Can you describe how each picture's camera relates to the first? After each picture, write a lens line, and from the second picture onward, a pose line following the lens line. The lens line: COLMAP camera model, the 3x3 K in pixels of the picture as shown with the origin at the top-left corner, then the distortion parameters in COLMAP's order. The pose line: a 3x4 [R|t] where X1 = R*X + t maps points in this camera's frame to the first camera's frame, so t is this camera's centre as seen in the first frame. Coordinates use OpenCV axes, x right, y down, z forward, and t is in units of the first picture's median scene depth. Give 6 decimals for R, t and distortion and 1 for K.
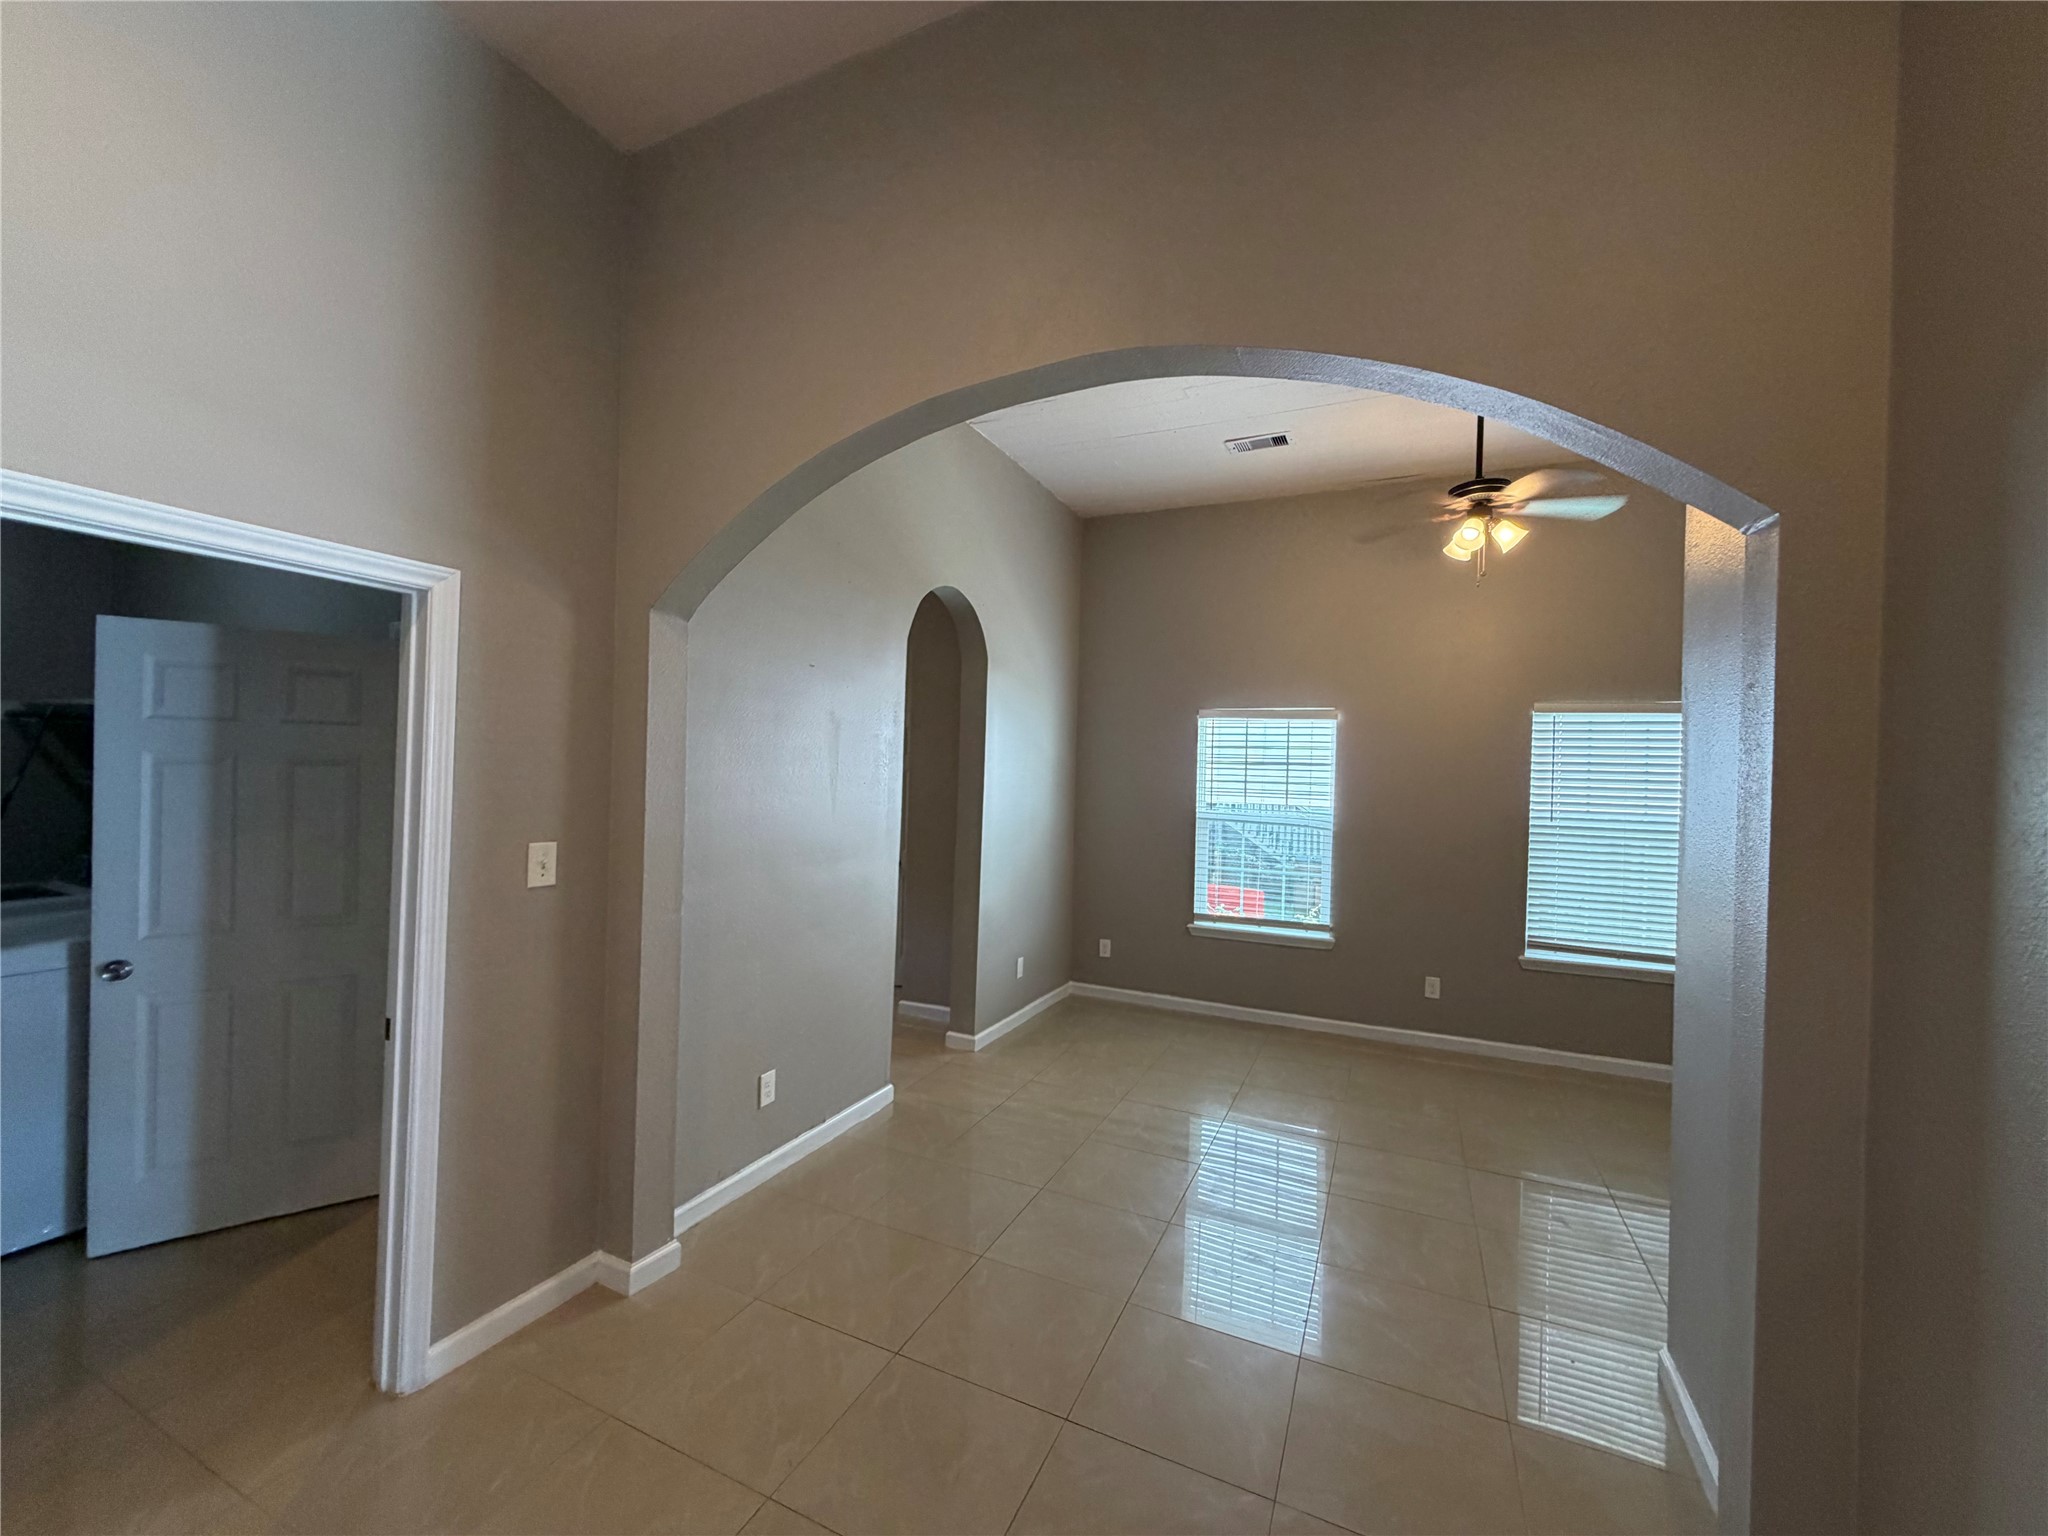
lens RADIAL K [[815.1, 0, 1018.3], [0, 815.1, 776.4], [0, 0, 1]] dist [-0.000362, 0.000831]
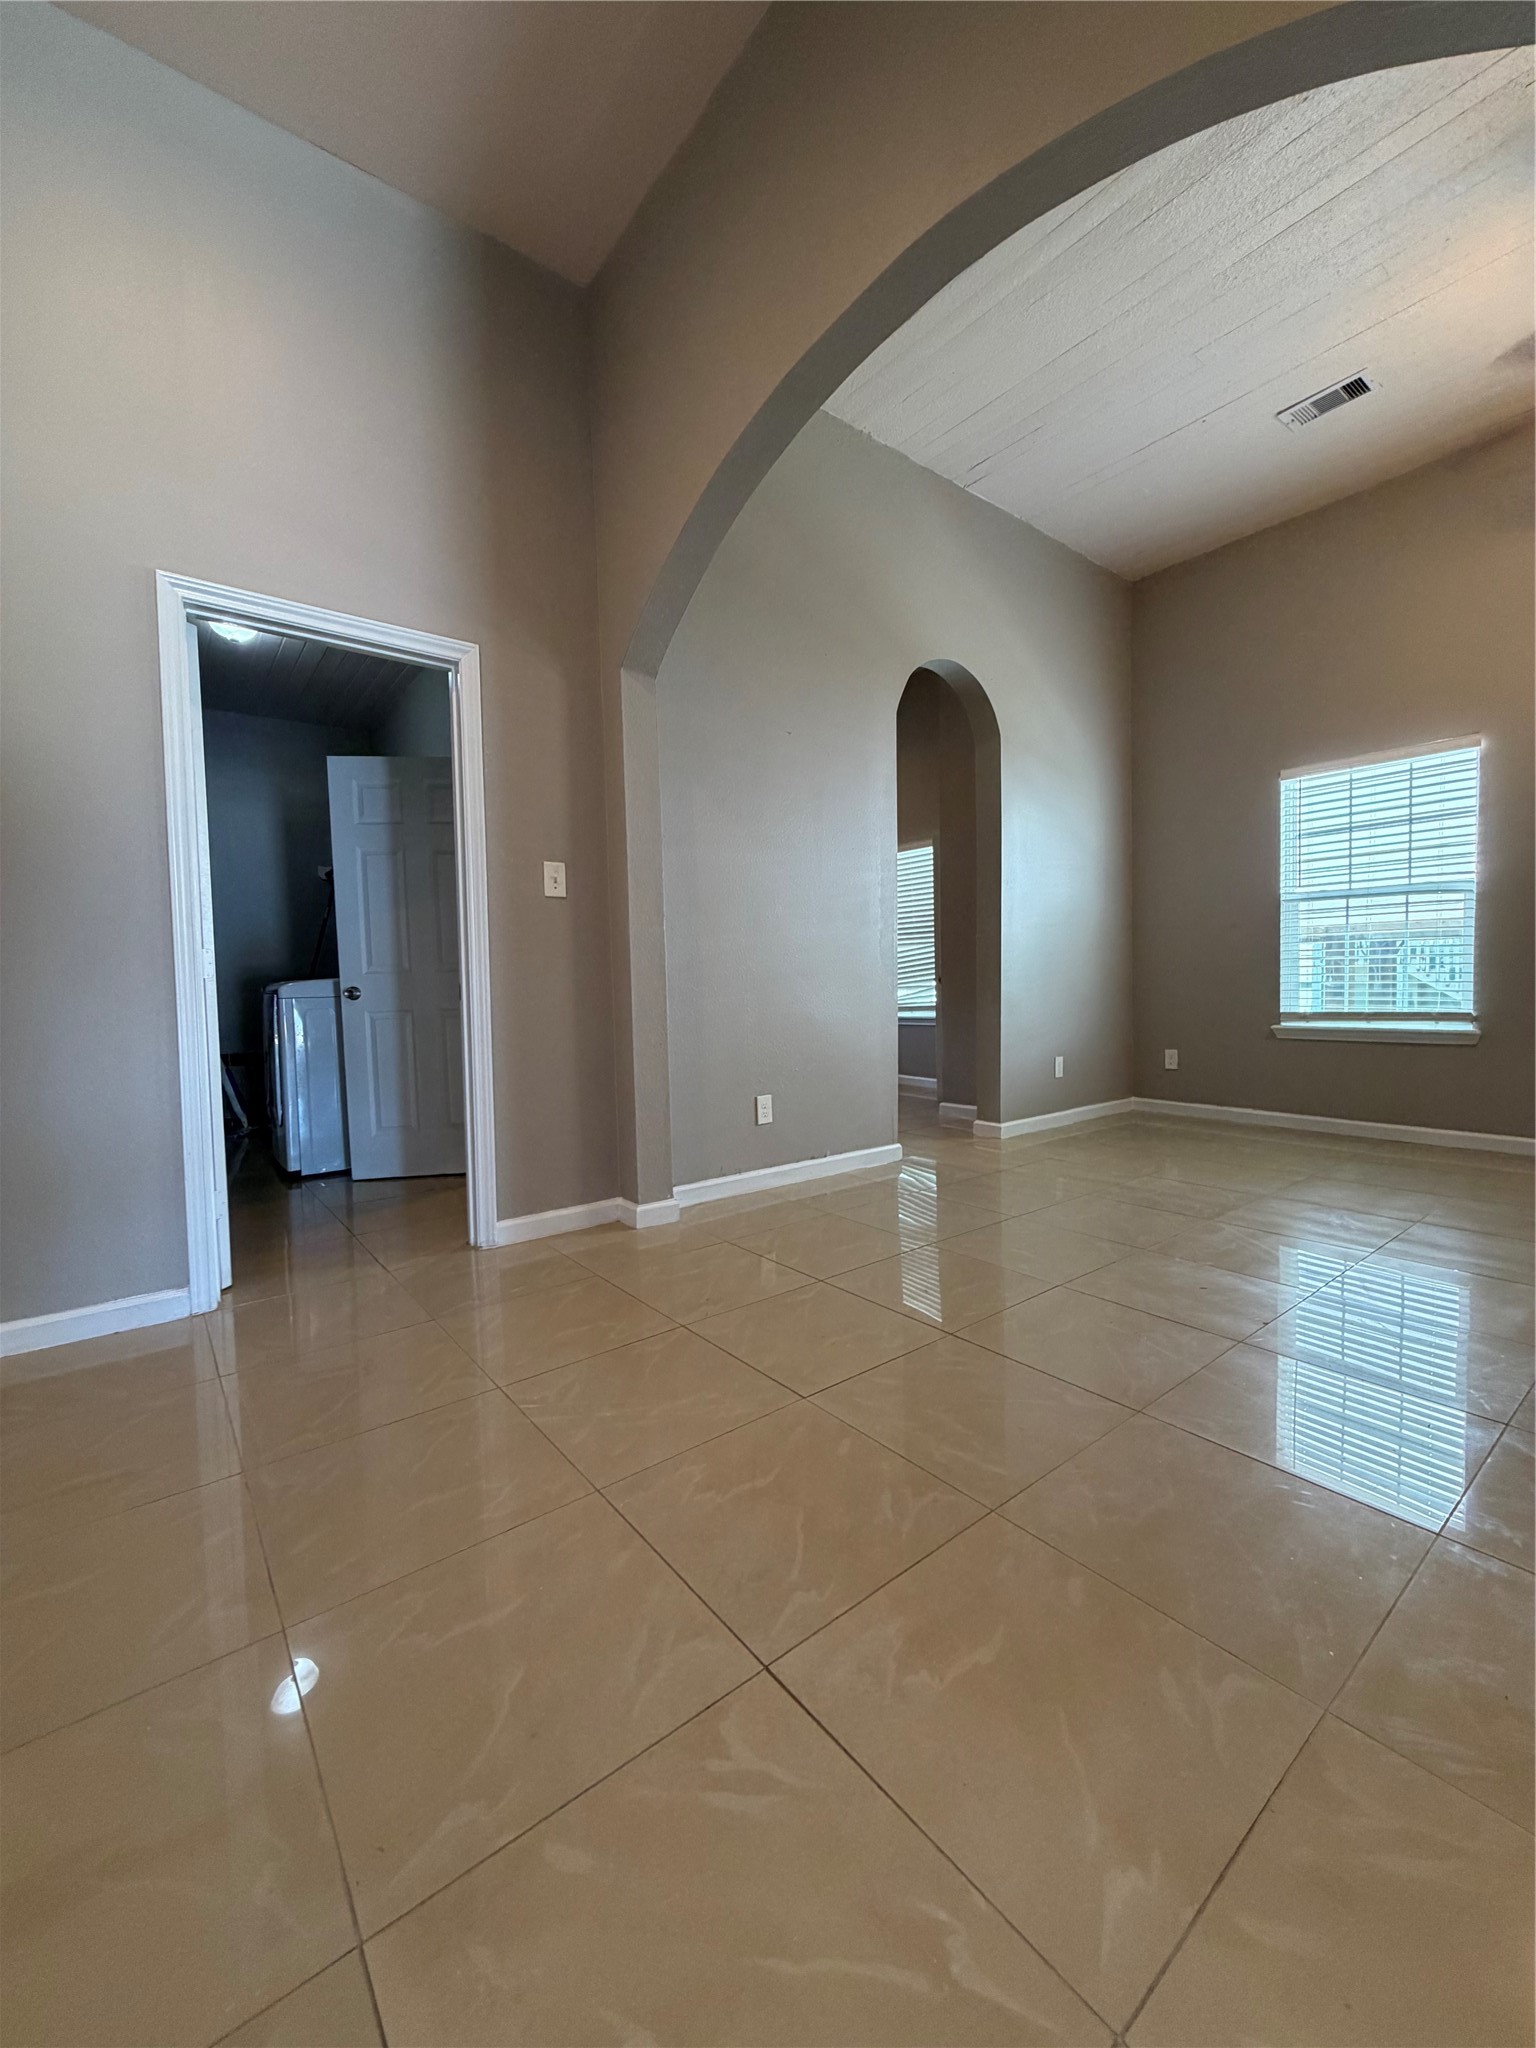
lens RADIAL K [[815.1, 0, 768.0], [0, 815.1, 1024.0], [0, 0, 1]] dist [-0.000362, 0.000831]
pose [[0.894184, -0.024753, -0.447015, 0.240365], [0.046019, 0.998263, 0.036776, 0.253962], [0.445328, -0.053456, 0.893770, -0.011043]]
